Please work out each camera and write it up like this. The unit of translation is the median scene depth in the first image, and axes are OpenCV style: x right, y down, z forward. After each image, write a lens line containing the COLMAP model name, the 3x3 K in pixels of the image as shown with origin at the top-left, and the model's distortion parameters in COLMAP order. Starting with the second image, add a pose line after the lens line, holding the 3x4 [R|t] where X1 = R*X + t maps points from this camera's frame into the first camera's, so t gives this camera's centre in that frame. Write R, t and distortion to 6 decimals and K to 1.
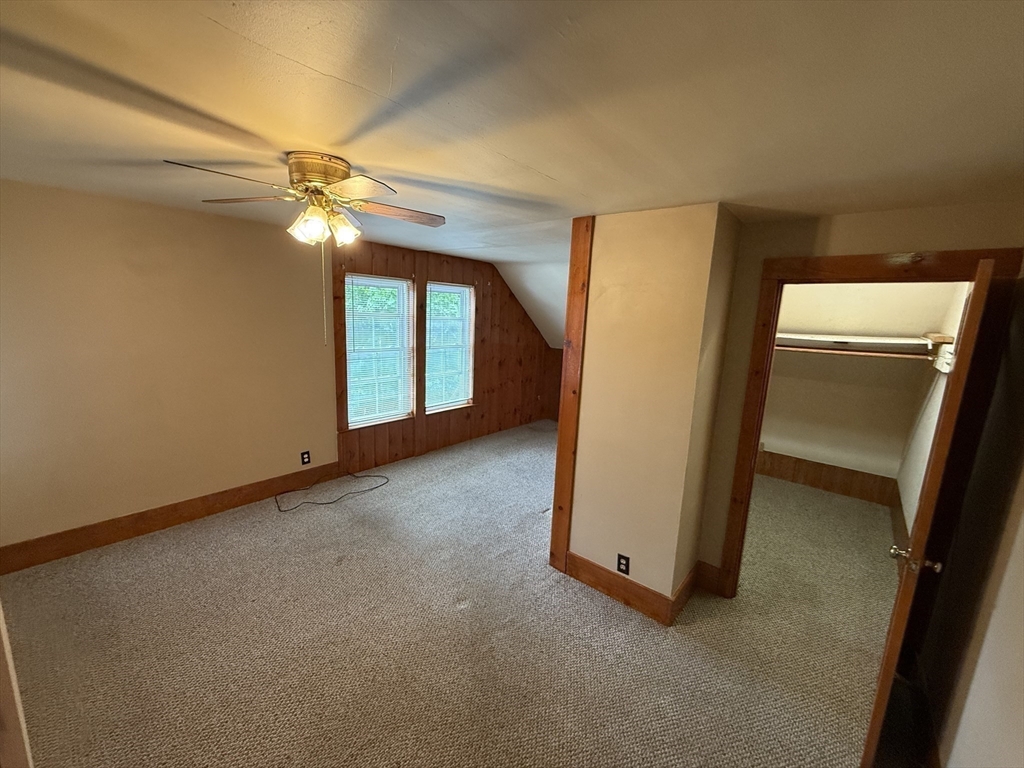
lens RADIAL K [[403.0, 0, 510.6], [0, 403.0, 383.2], [0, 0, 1]] dist [0.000544, -0.000112]
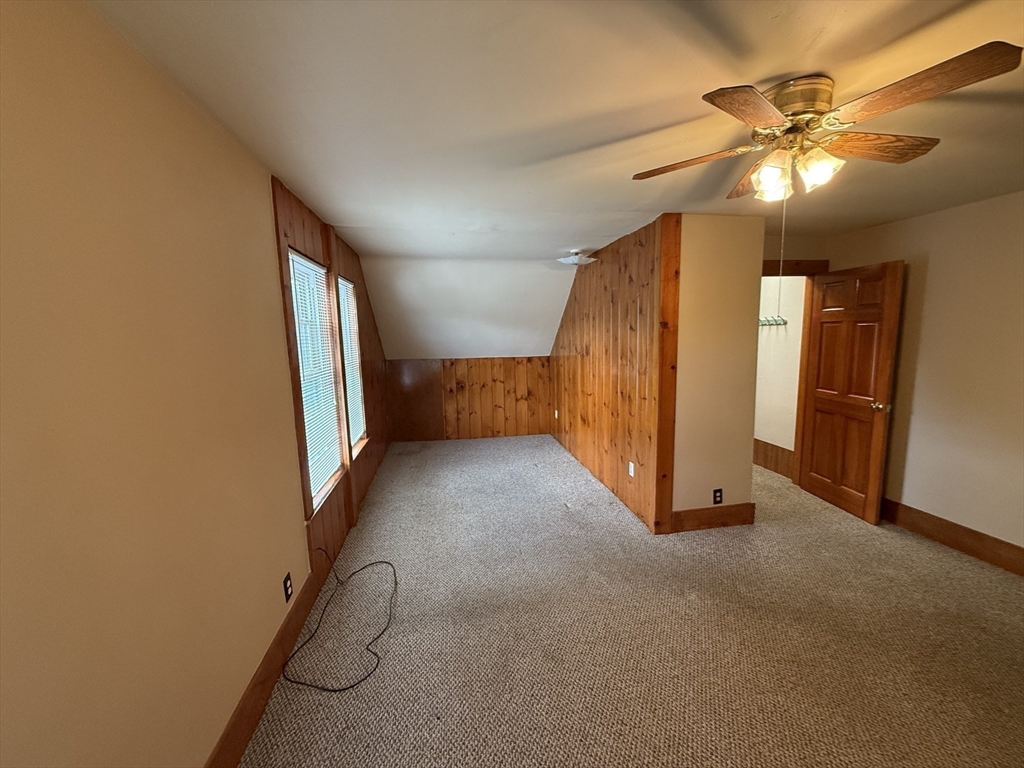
lens RADIAL K [[403.0, 0, 510.8], [0, 403.0, 384.3], [0, 0, 1]] dist [0.000544, -0.000112]
pose [[0.645353, -0.157654, 0.747439, -0.884420], [0.186782, 0.981337, 0.045718, -0.060512], [-0.740697, 0.110104, 0.662756, 0.530785]]
